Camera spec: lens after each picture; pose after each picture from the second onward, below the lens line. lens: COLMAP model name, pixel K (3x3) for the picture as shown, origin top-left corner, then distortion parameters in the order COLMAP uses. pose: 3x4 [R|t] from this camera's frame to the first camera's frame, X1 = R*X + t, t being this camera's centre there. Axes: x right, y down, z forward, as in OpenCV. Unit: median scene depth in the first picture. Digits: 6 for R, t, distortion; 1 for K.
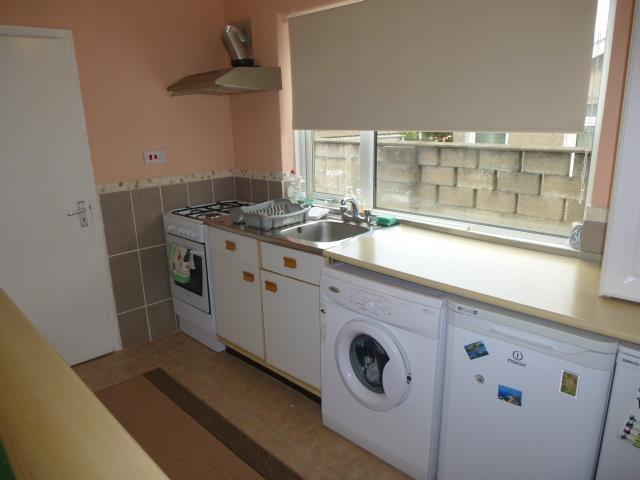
lens RADIAL K [[452.8, 0, 320.0], [0, 452.8, 240.0], [0, 0, 1]] dist [-0.084015, 0.038131]
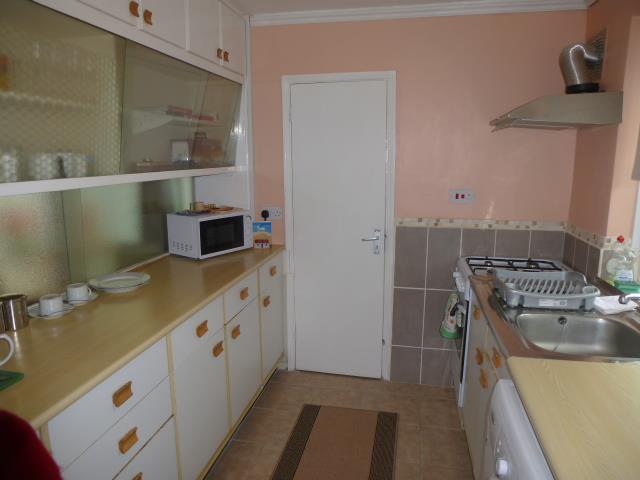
lens RADIAL K [[452.8, 0, 320.0], [0, 452.8, 240.0], [0, 0, 1]] dist [-0.084015, 0.038131]
pose [[0.542625, 0.174796, -0.821587, 0.249691], [-0.228986, 0.971845, 0.055528, -0.082678], [0.808161, 0.158001, 0.567373, 0.250172]]
